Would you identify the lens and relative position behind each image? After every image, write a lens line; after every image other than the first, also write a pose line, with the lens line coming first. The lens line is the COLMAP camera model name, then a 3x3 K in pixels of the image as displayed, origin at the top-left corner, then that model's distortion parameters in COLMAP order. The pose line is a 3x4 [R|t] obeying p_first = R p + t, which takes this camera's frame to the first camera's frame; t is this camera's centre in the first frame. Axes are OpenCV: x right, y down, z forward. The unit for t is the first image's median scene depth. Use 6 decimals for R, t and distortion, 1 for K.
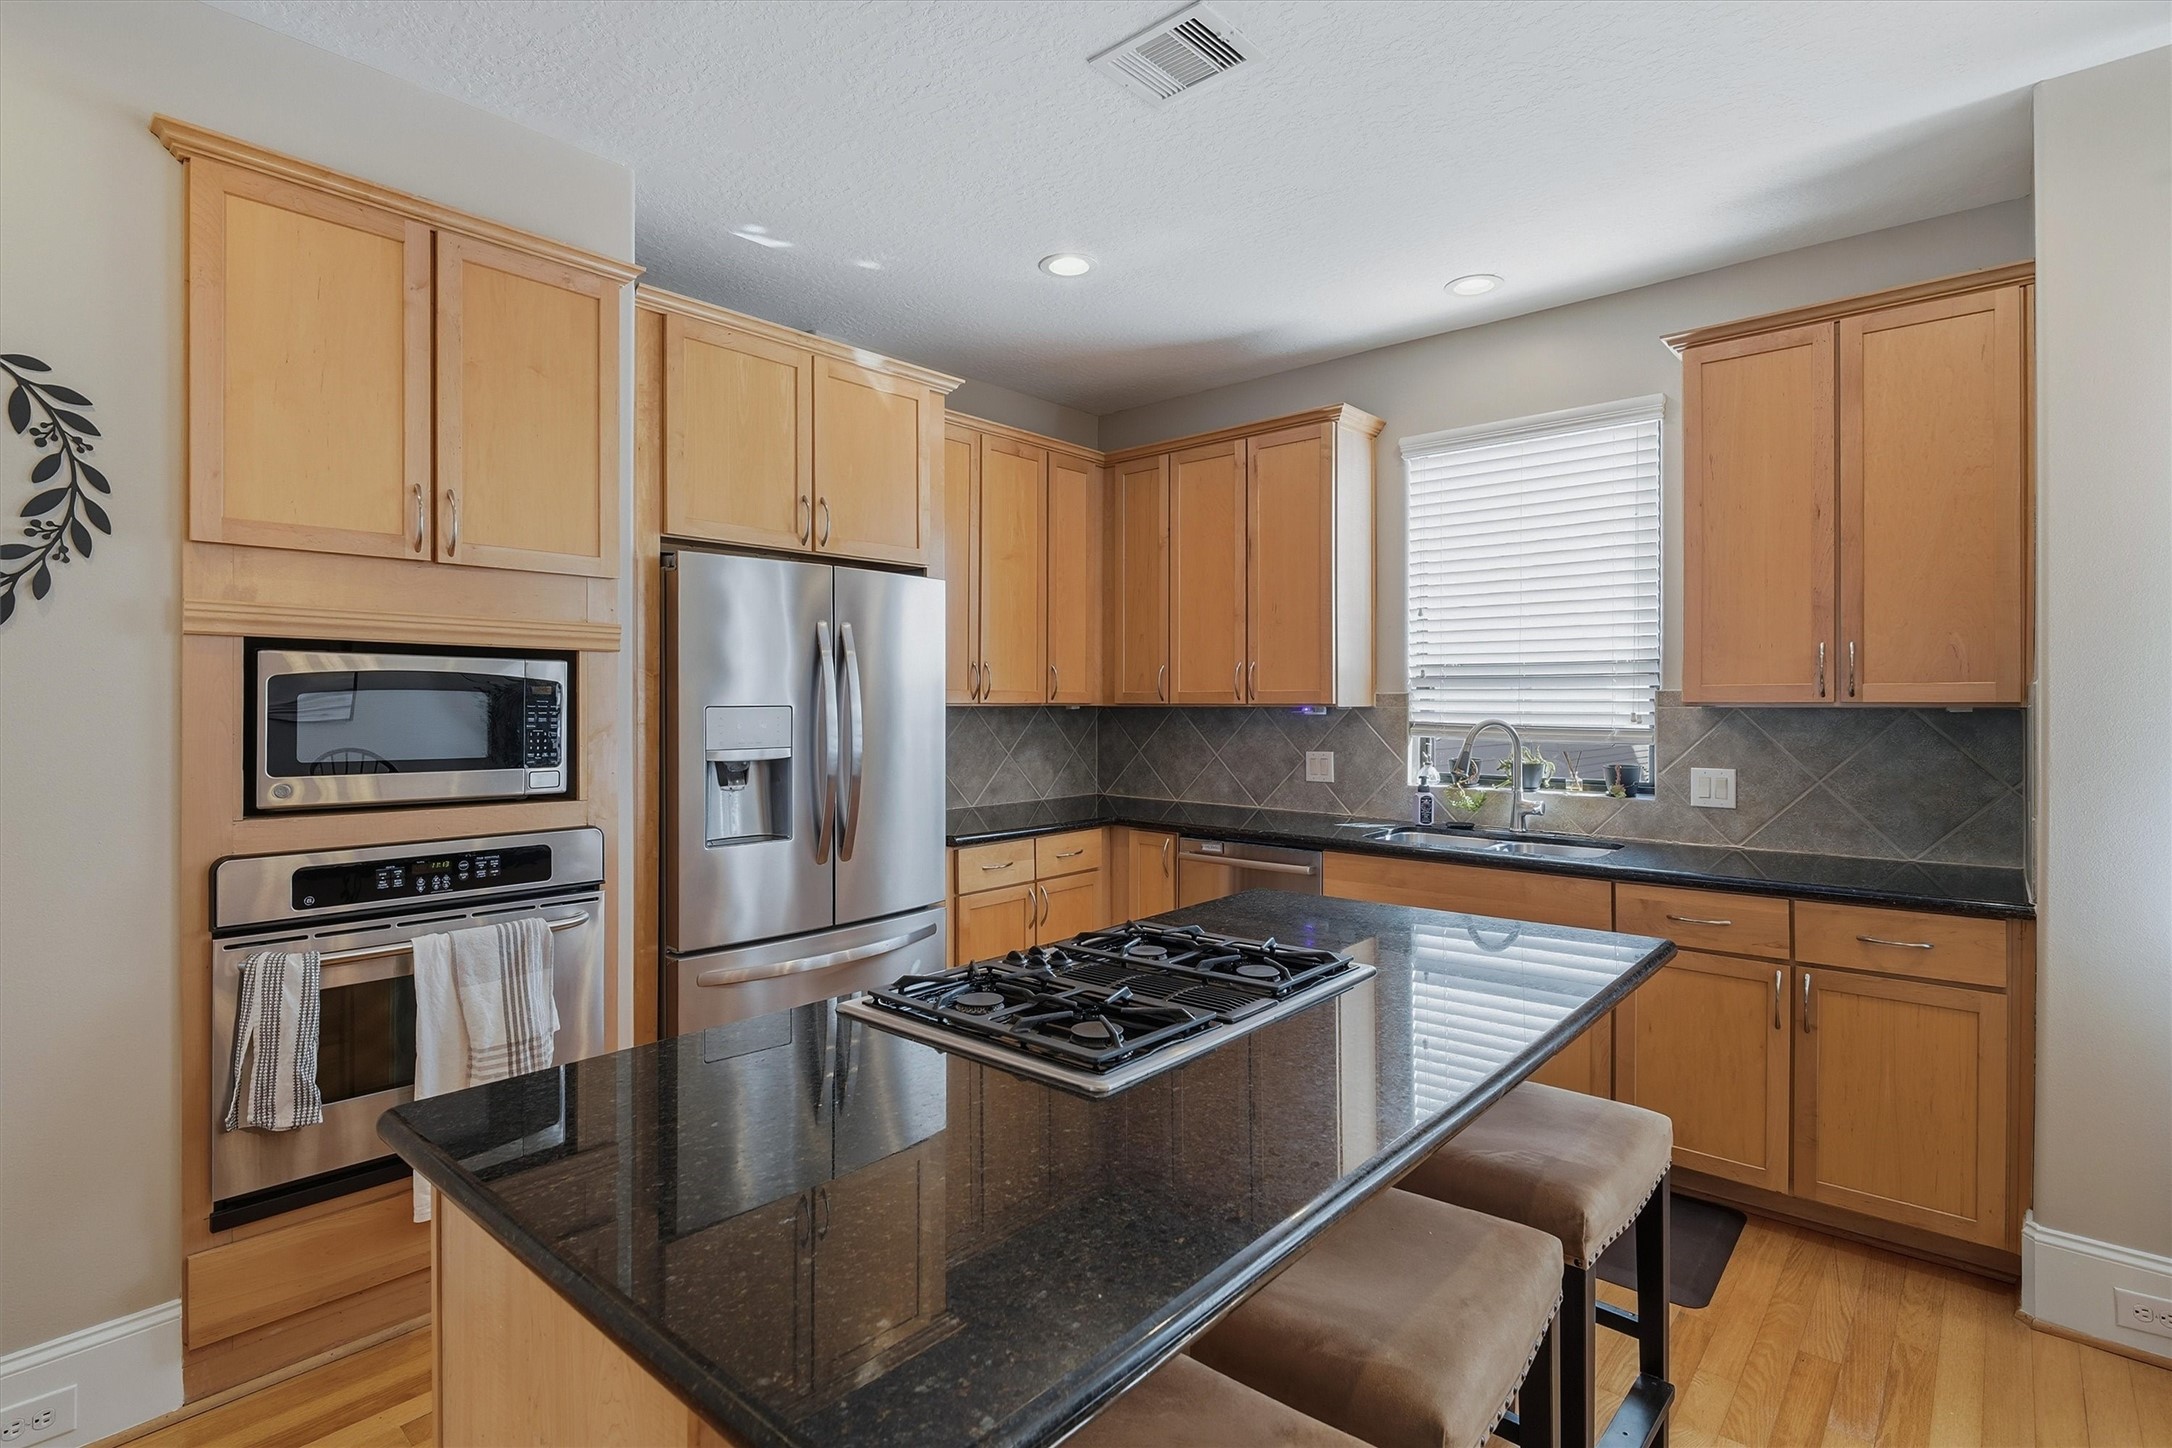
lens RADIAL K [[1048.9, 0, 1069.1], [0, 1048.9, 697.2], [0, 0, 1]] dist [-0.001391, -0.000458]
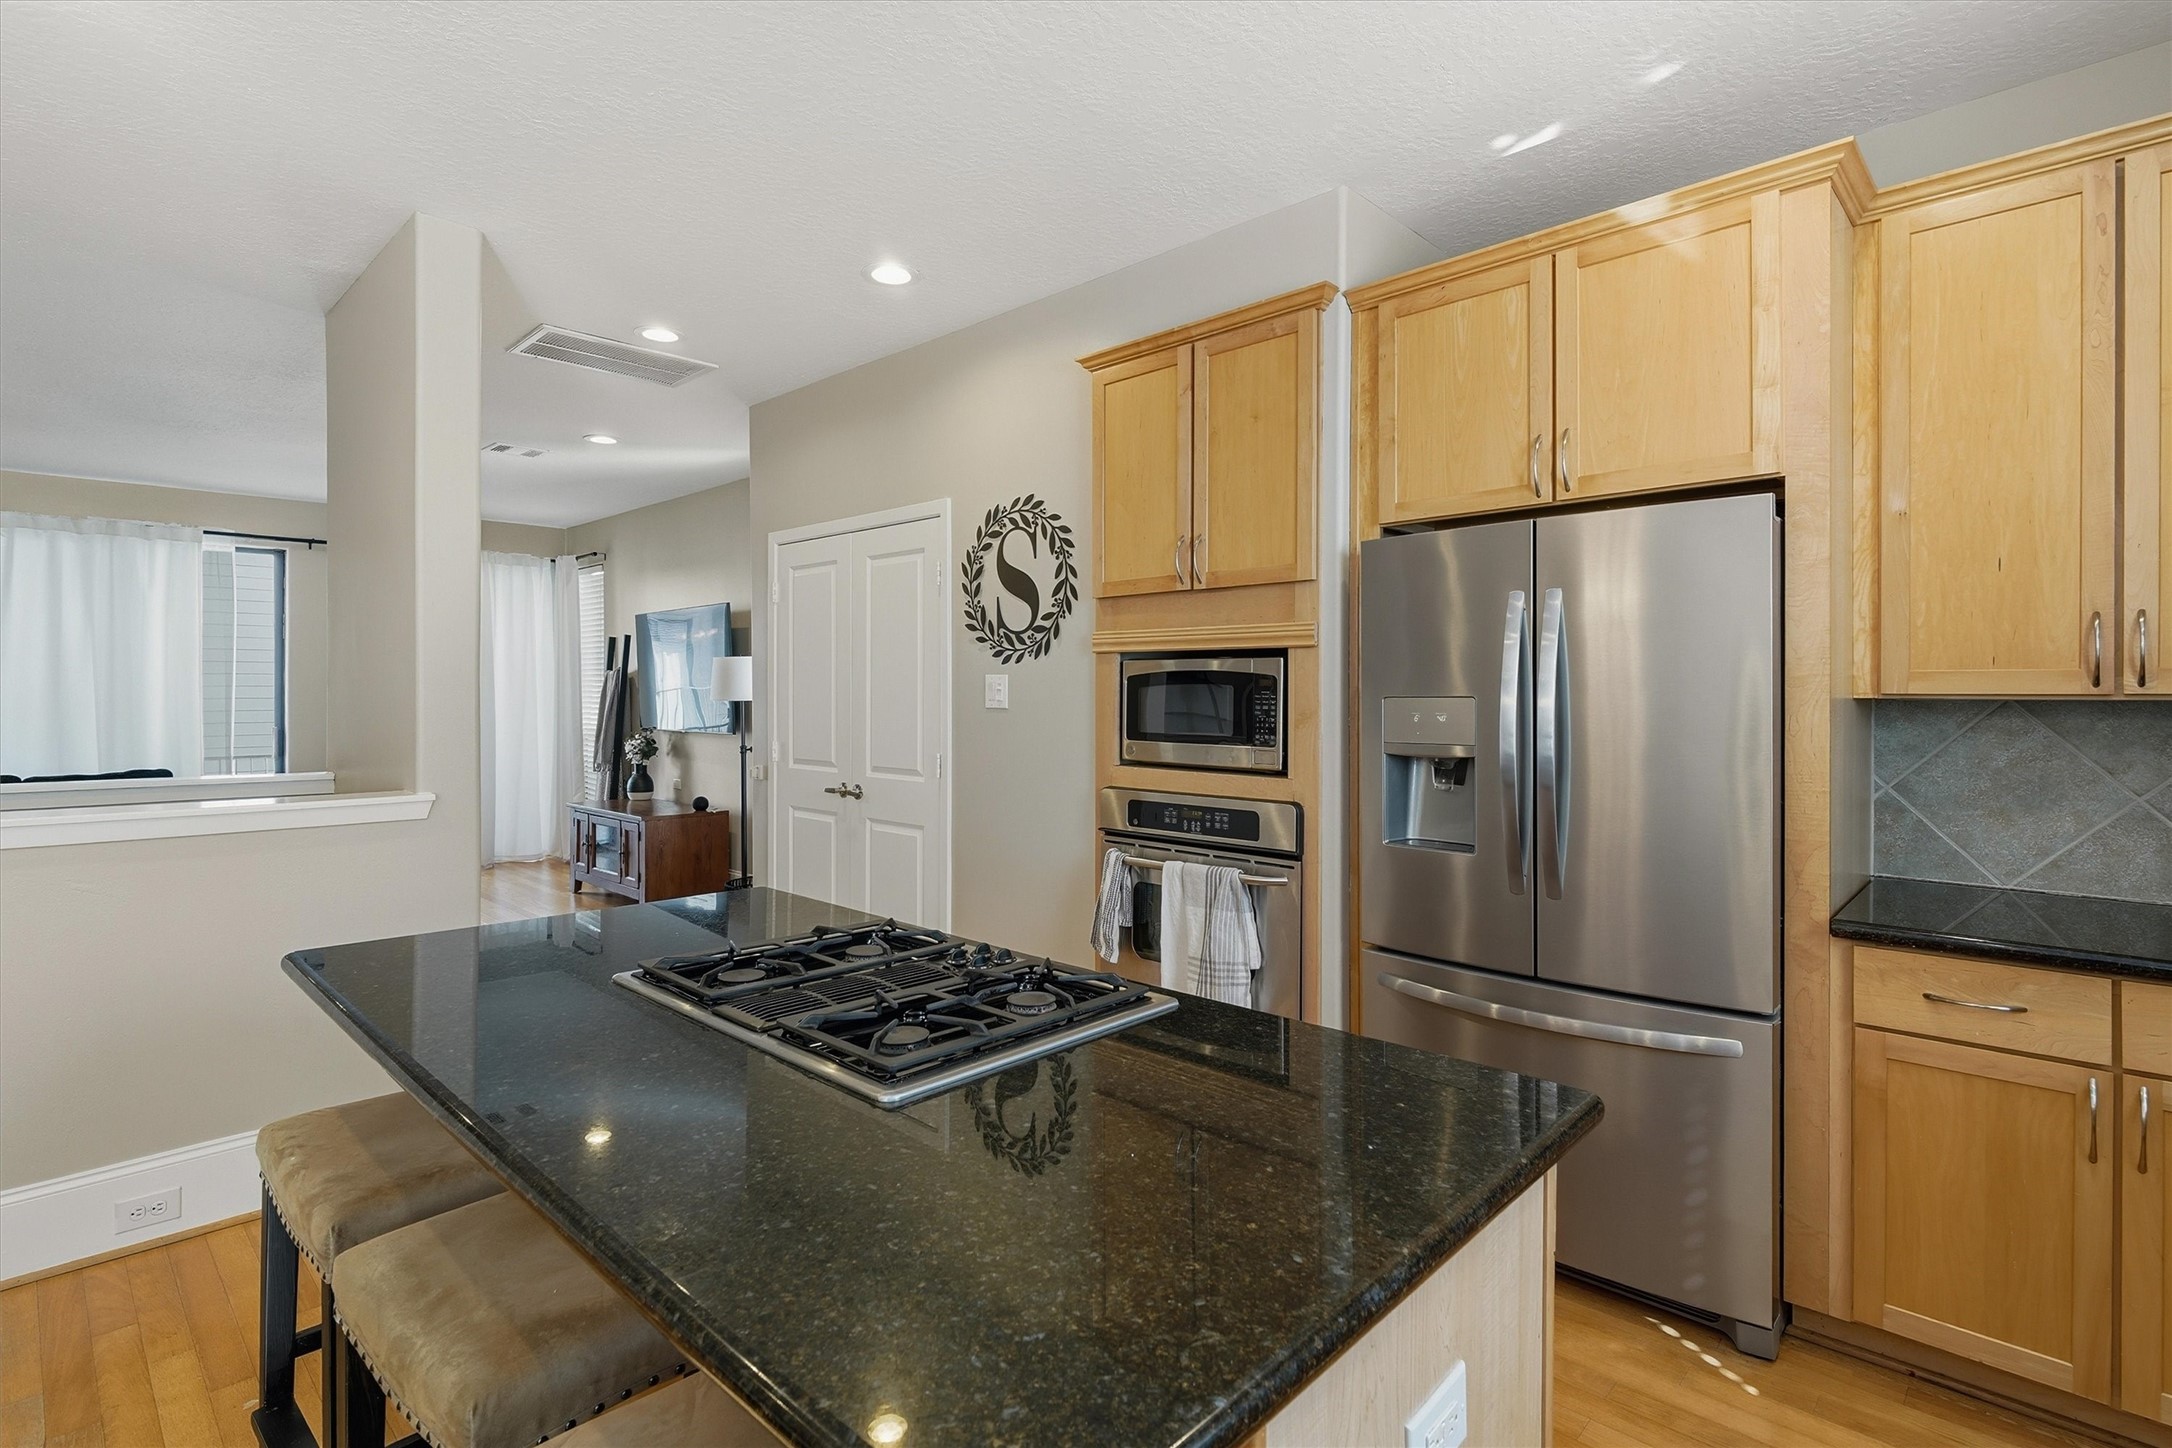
lens RADIAL K [[1048.9, 0, 1069.1], [0, 1048.9, 697.2], [0, 0, 1]] dist [-0.001391, -0.000458]
pose [[-0.049358, 0.001621, -0.998780, 0.761770], [0.003407, 0.999993, 0.001455, 0.008027], [0.998775, -0.003331, -0.049364, 0.909598]]
